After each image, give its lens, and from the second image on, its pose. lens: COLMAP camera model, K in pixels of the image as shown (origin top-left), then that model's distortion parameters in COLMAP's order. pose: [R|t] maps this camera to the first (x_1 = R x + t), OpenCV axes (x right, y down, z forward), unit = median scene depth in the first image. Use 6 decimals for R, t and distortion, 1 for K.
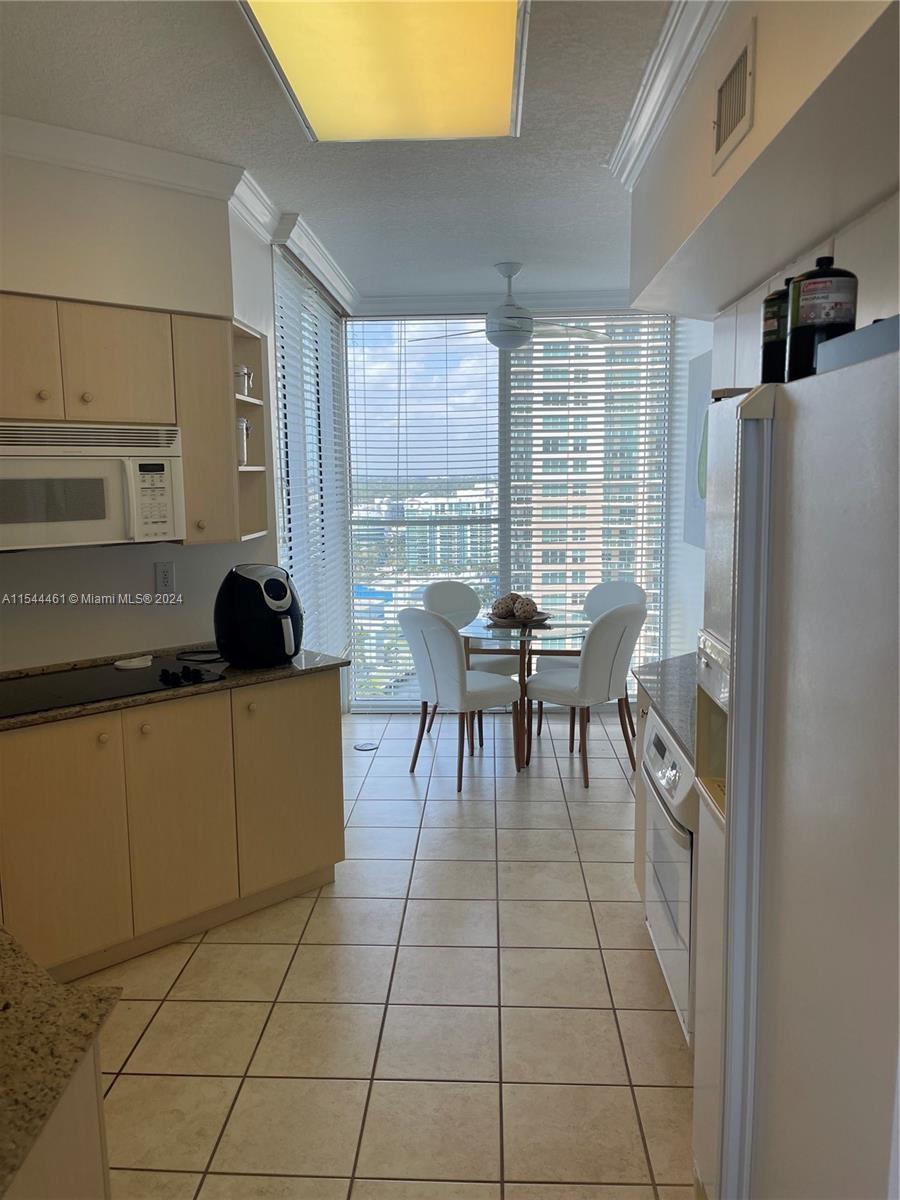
lens RADIAL K [[915.9, 0, 448.0], [0, 915.9, 594.7], [0, 0, 1]] dist [0.080875, -0.112961]
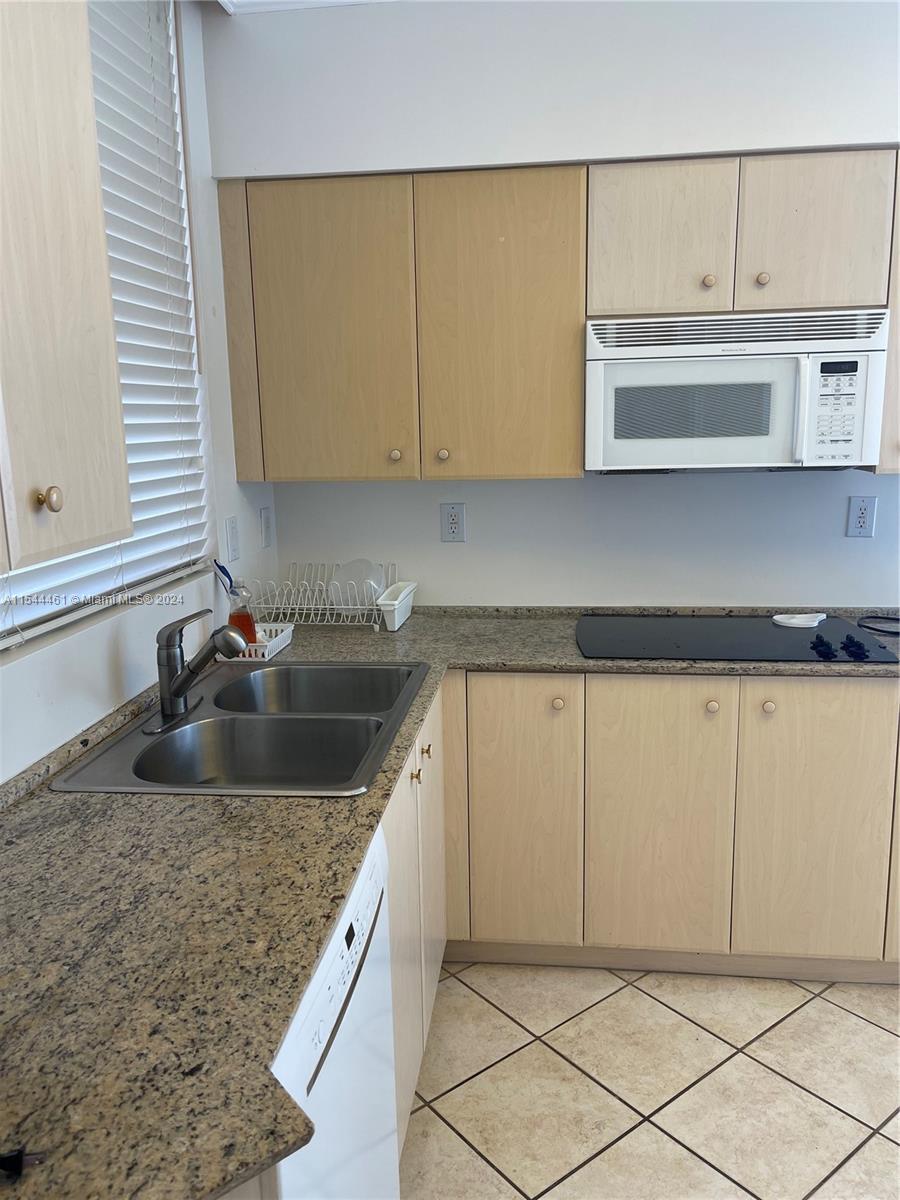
lens RADIAL K [[915.9, 0, 448.0], [0, 915.9, 594.7], [0, 0, 1]] dist [0.080875, -0.112961]
pose [[0.652923, 0.139618, -0.744445, 0.059070], [-0.089200, 0.990198, 0.107474, -0.007311], [0.752153, -0.003767, 0.658978, 0.268132]]
